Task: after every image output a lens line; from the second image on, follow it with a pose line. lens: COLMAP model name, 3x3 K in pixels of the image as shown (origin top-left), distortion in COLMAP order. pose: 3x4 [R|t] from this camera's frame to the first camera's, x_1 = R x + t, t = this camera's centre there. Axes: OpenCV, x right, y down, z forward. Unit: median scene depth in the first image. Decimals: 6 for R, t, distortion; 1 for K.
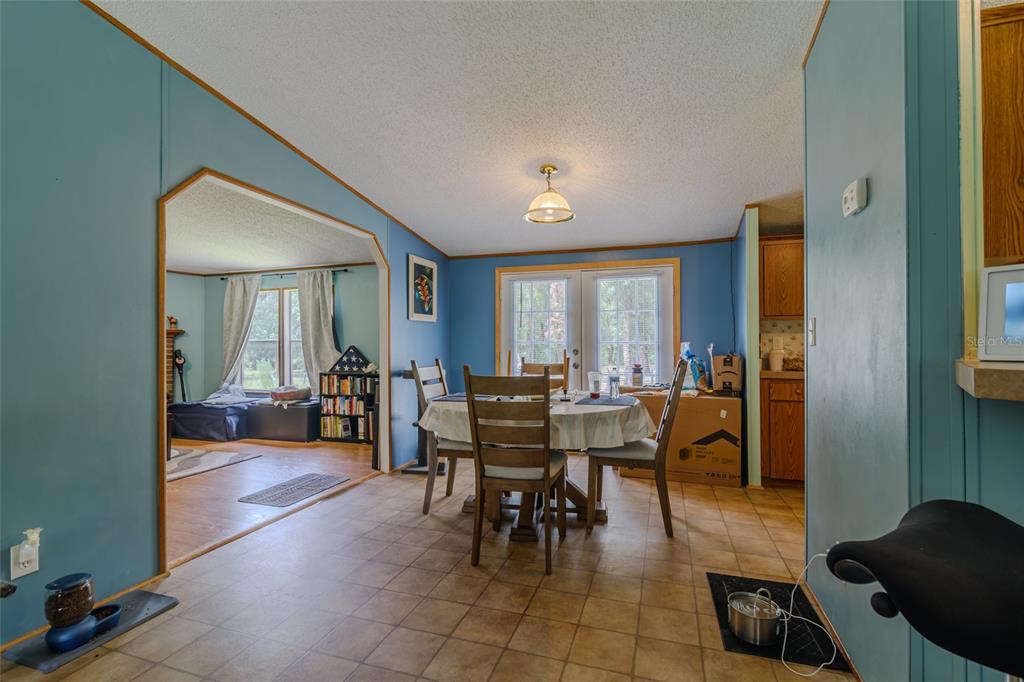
lens RADIAL K [[467.6, 0, 515.7], [0, 467.6, 348.8], [0, 0, 1]] dist [0.000519, 0.000245]
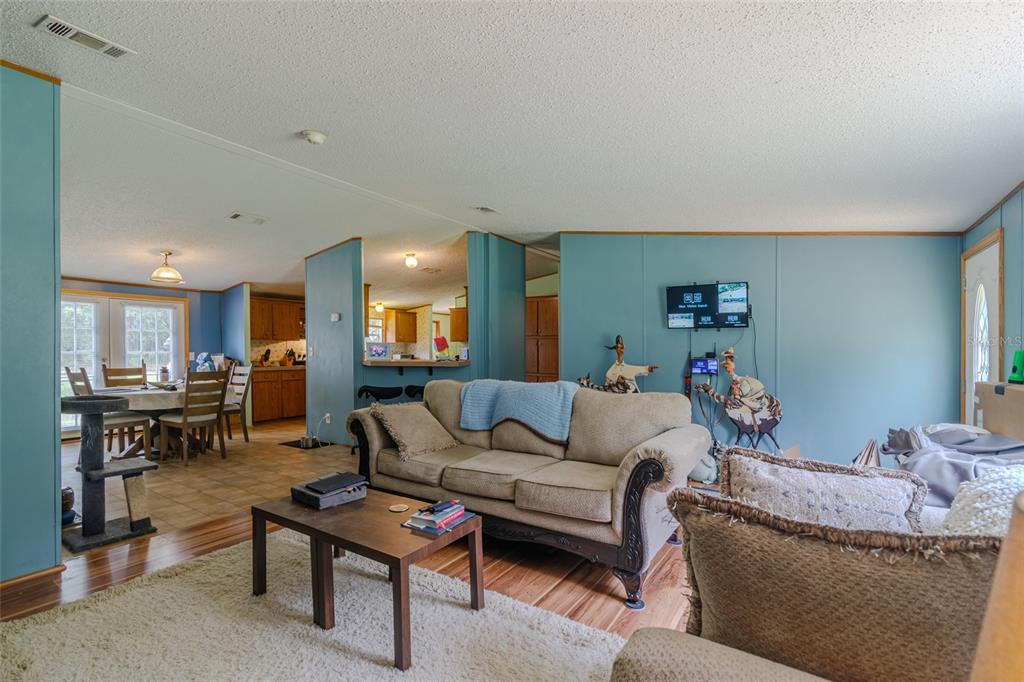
lens RADIAL K [[467.6, 0, 514.3], [0, 467.6, 347.7], [0, 0, 1]] dist [0.000519, 0.000245]
pose [[0.263591, 0.005635, 0.964618, -0.676188], [0.000125, 0.999983, -0.005876, -0.015166], [-0.964634, 0.001669, 0.263586, -0.366315]]
